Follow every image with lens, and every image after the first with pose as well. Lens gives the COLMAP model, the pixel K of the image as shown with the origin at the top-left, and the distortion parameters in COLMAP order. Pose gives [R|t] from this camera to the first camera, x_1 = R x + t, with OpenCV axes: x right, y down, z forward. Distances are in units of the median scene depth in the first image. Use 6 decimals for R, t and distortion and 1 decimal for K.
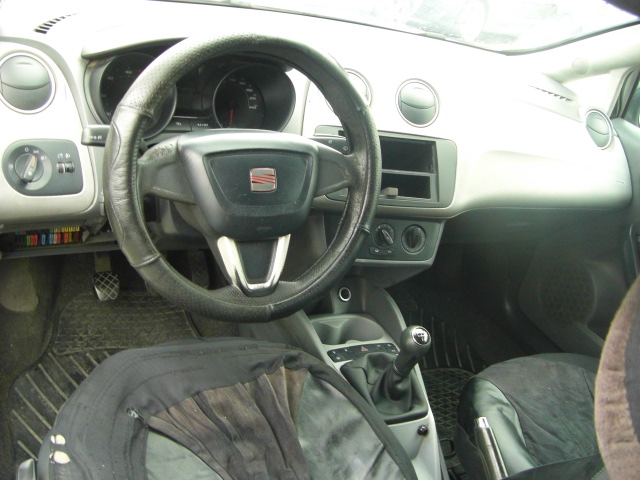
lens RADIAL K [[721.2, 0, 320.0], [0, 721.2, 240.0], [0, 0, 1]] dist [-0.179172, 0.134682]
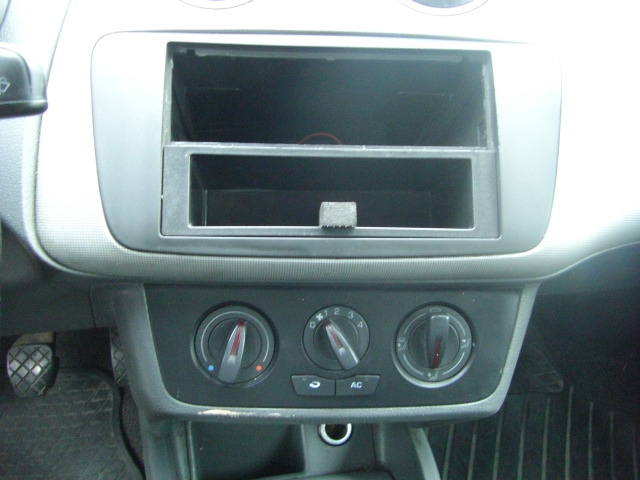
lens RADIAL K [[721.2, 0, 320.0], [0, 721.2, 240.0], [0, 0, 1]] dist [-0.179172, 0.134682]
pose [[0.957086, -0.025901, -0.288644, 0.179138], [0.036299, 0.998869, 0.030725, -0.063751], [0.287522, -0.039884, 0.956943, 0.666075]]
